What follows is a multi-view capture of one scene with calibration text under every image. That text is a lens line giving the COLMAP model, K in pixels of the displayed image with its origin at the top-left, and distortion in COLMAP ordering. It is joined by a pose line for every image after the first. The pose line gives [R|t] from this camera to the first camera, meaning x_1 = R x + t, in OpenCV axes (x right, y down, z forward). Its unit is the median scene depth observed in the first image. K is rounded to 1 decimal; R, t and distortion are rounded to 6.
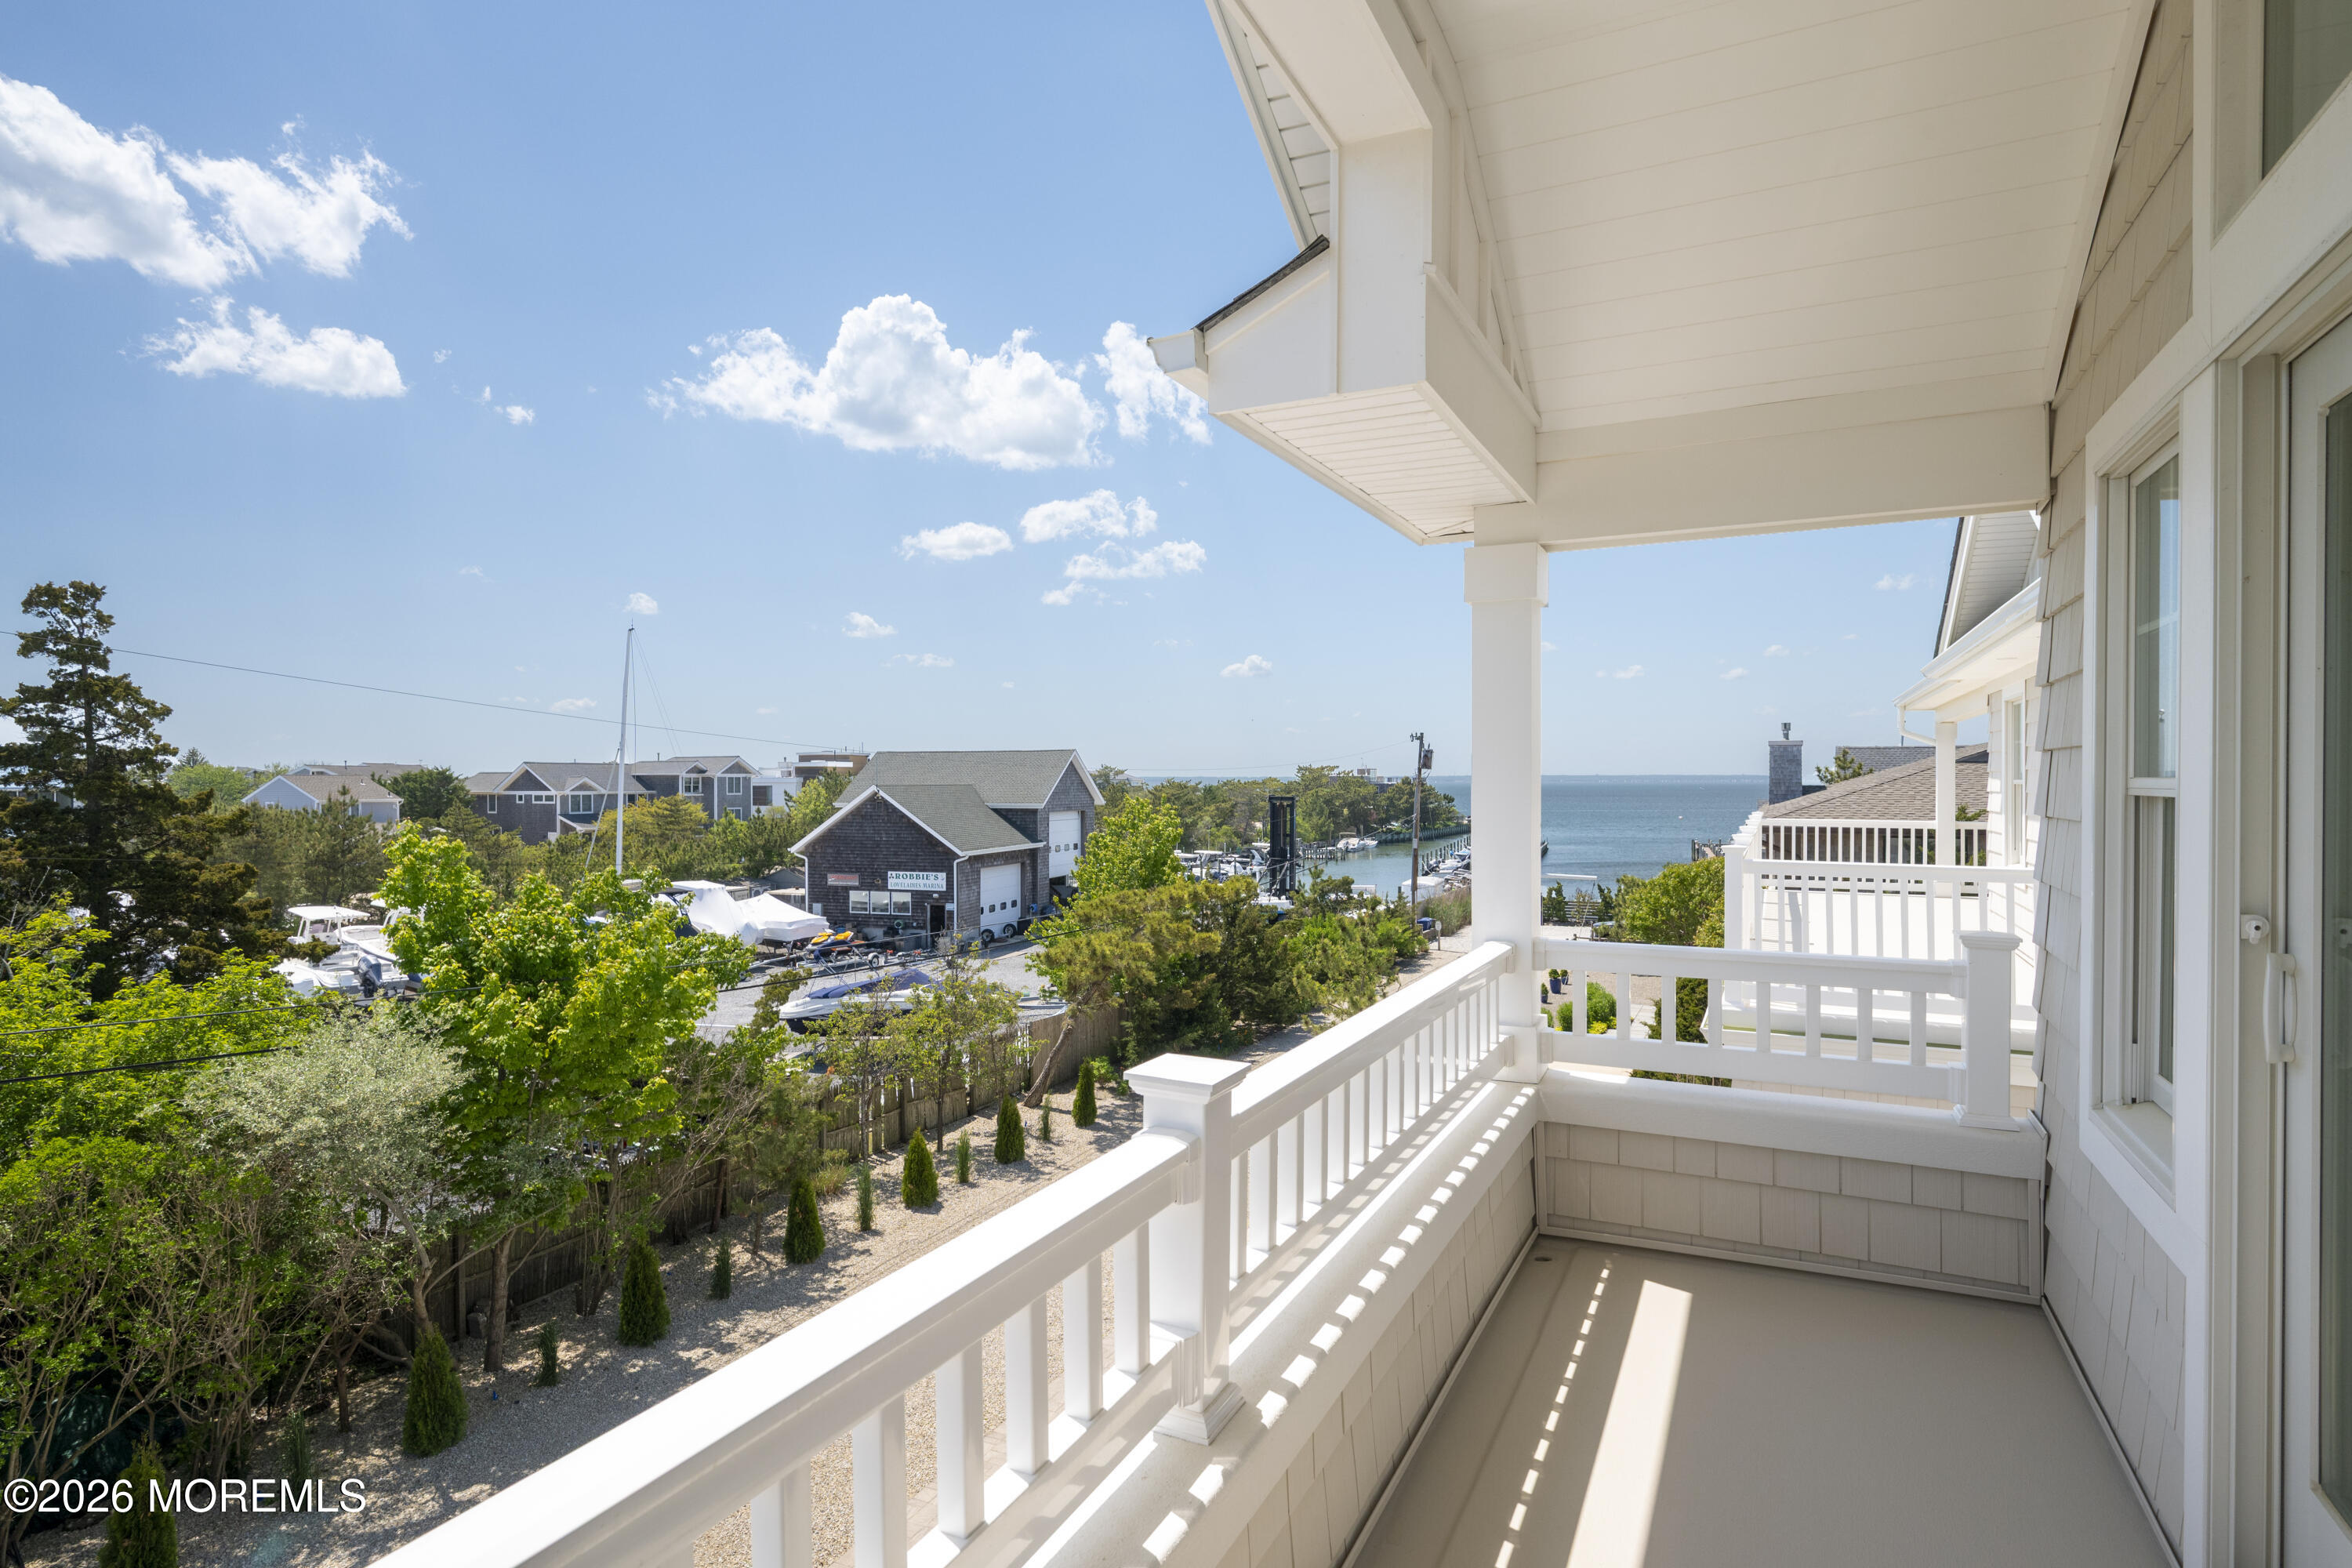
lens RADIAL K [[1230.0, 0, 1176.0], [0, 1230.0, 784.0], [0, 0, 1]] dist [-0.000513, -0.000197]
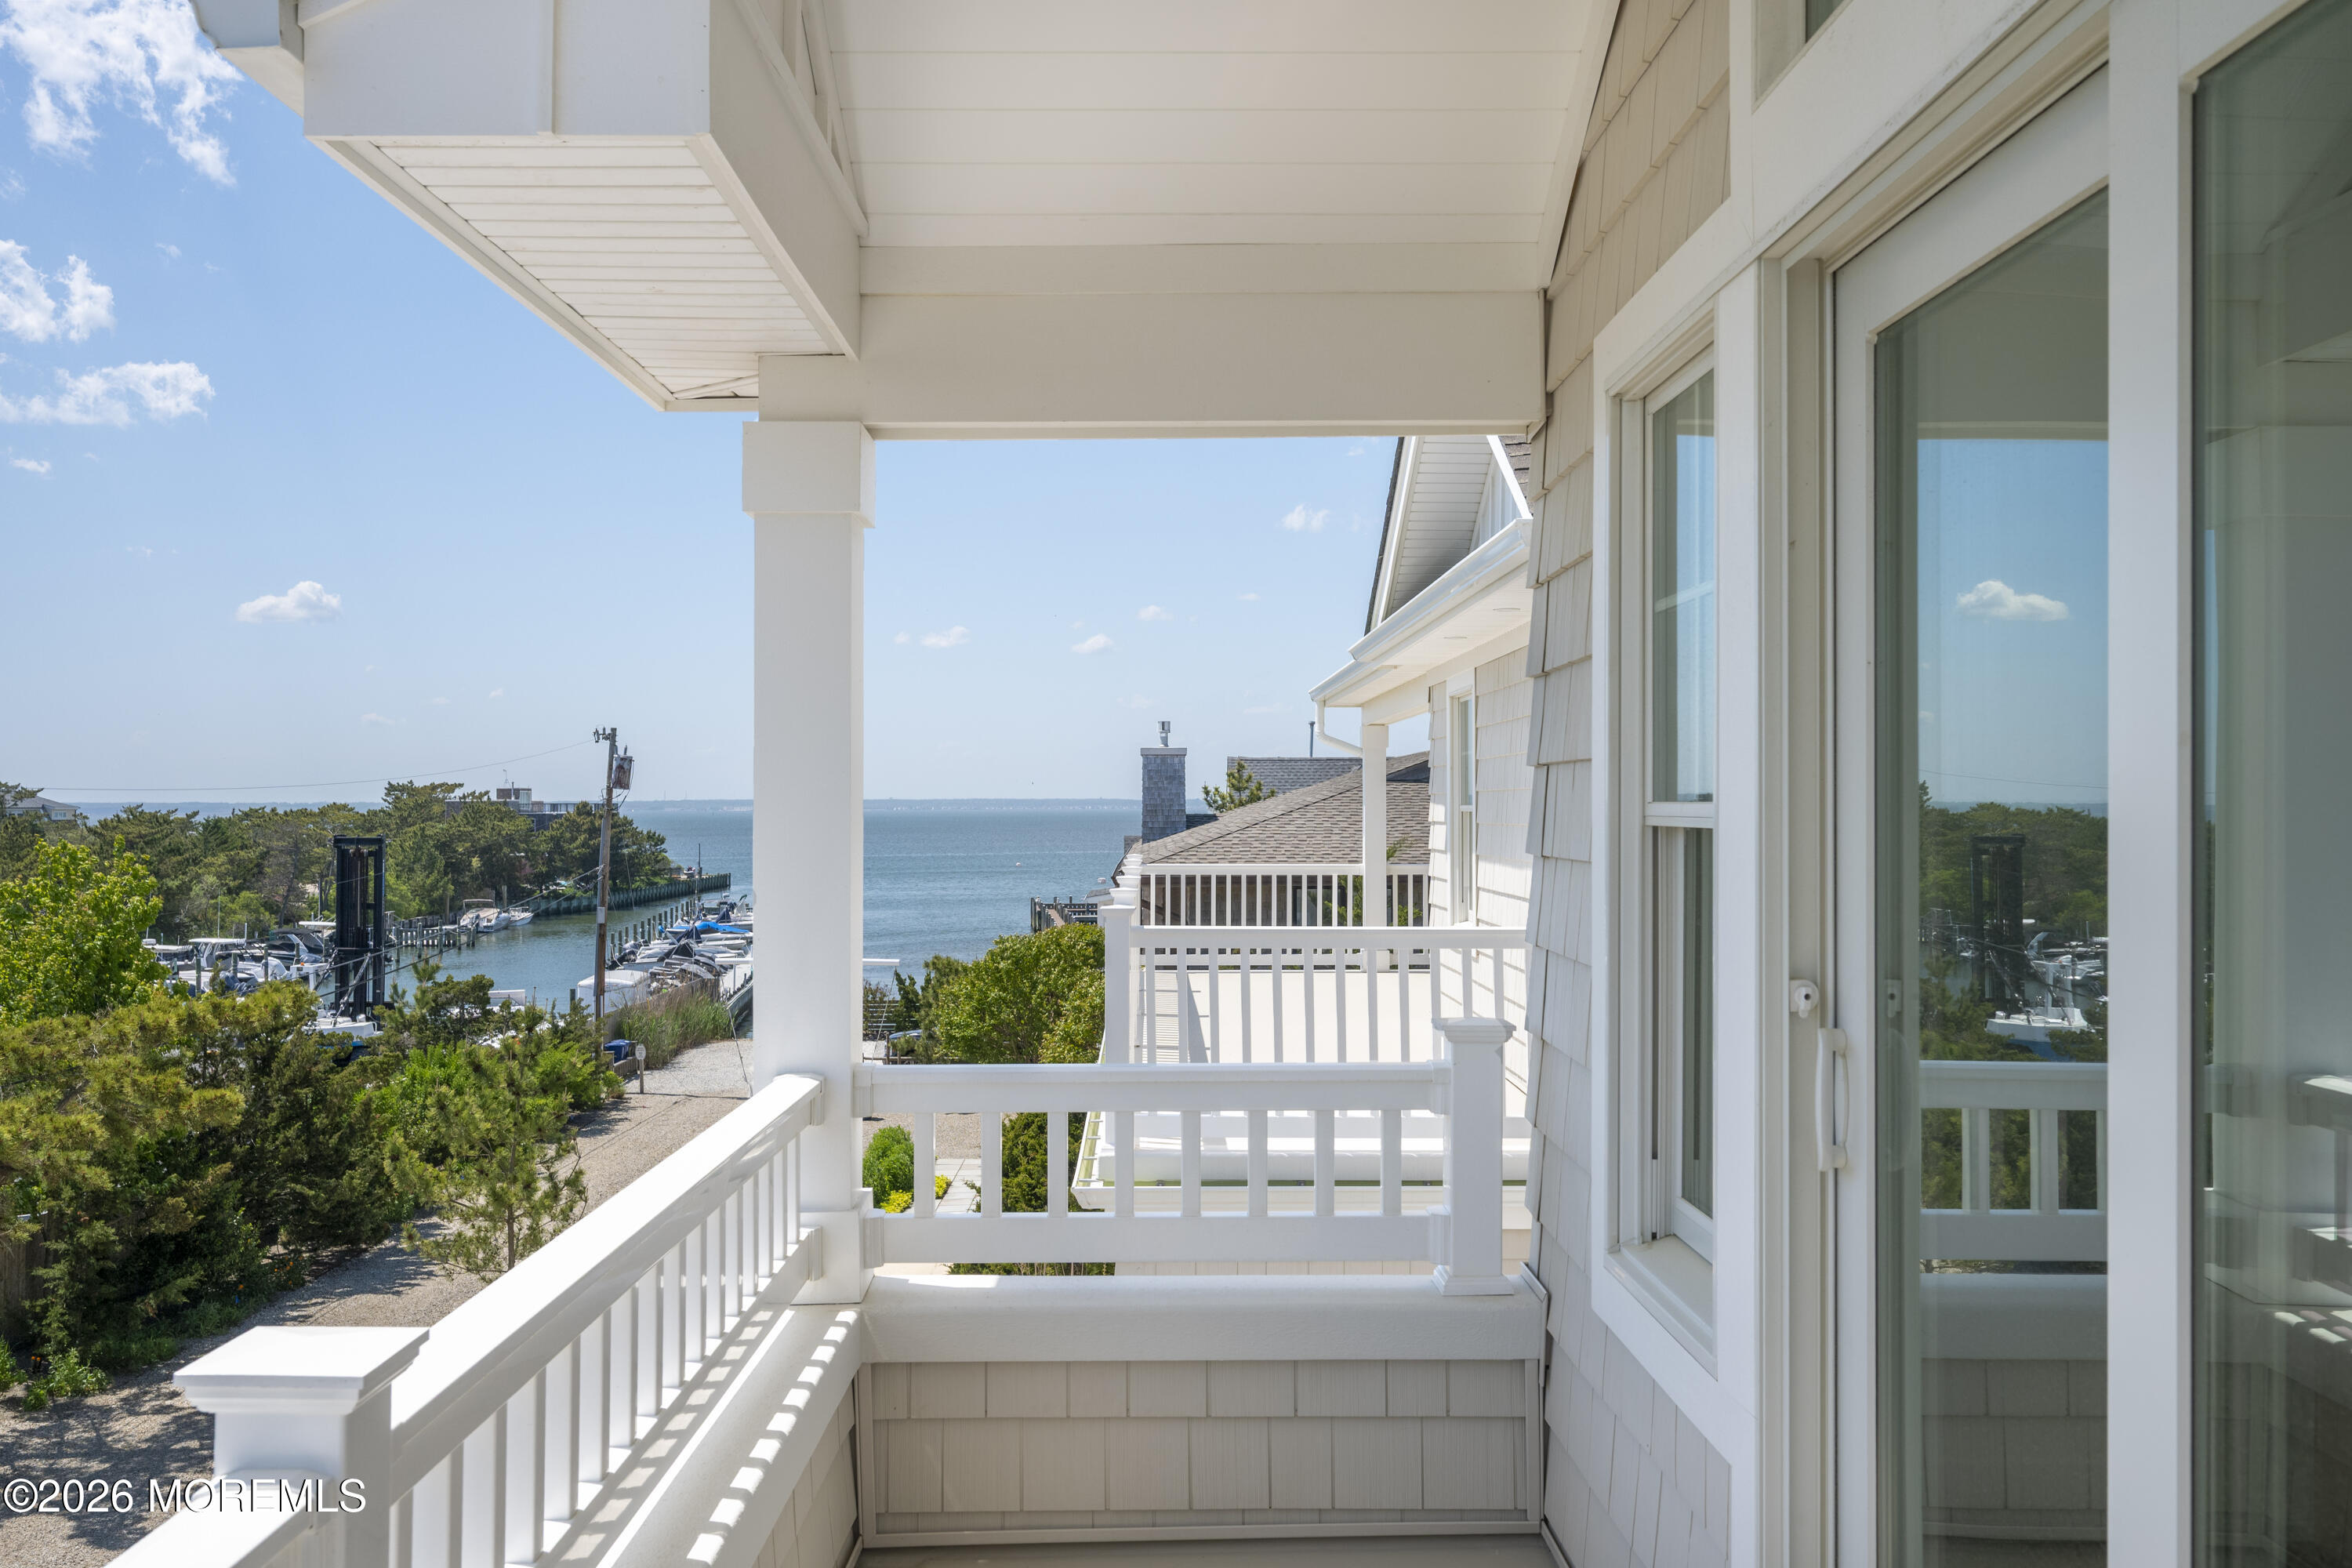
lens RADIAL K [[2034.9, 0, 1179.4], [0, 2034.9, 773.5], [0, 0, 1]] dist [0.002576, -0.014314]
pose [[0.891307, 0.005290, 0.453370, -0.006368], [0.003745, 0.999812, -0.019028, -0.000006], [-0.453385, 0.018657, 0.891119, 0.004803]]
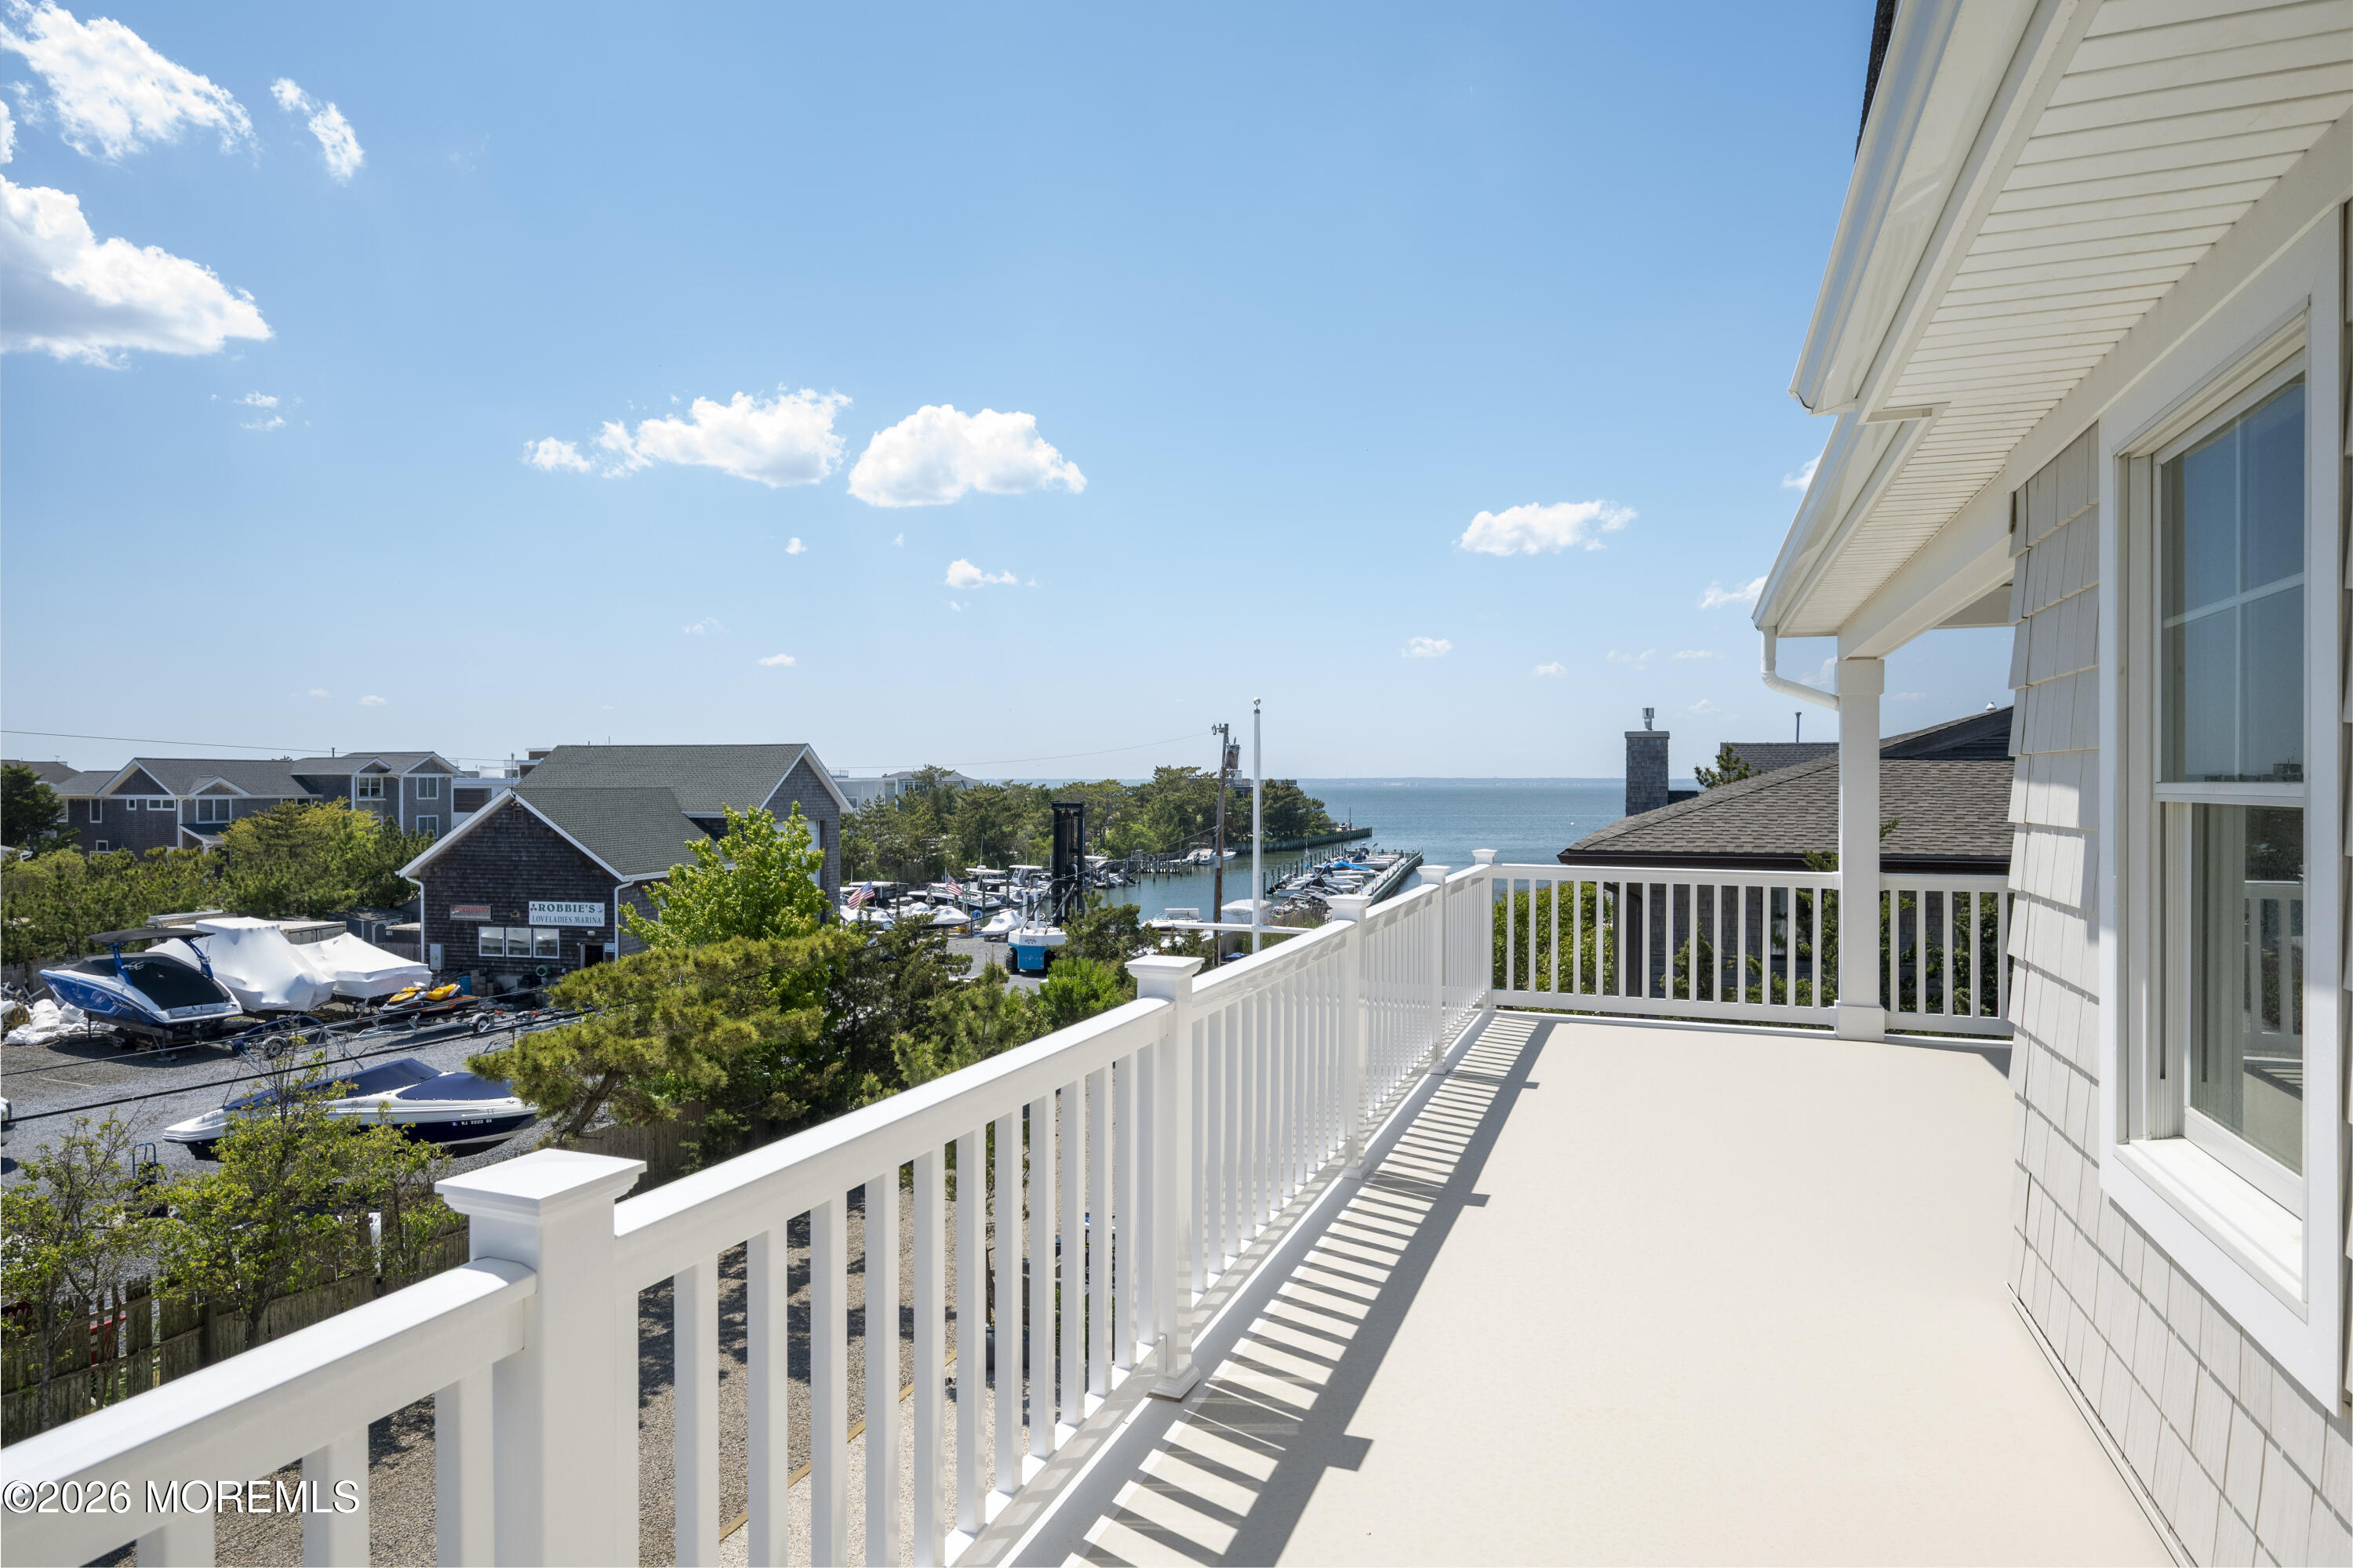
lens RADIAL K [[1328.9, 0, 1176.5], [0, 1328.9, 784.0], [0, 0, 1]] dist [0.002016, 0.000084]
pose [[0.995651, 0.001821, 0.093145, 0.323909], [-0.001615, 0.999996, -0.002286, -0.001279], [-0.093149, 0.002126, 0.995650, 0.526573]]
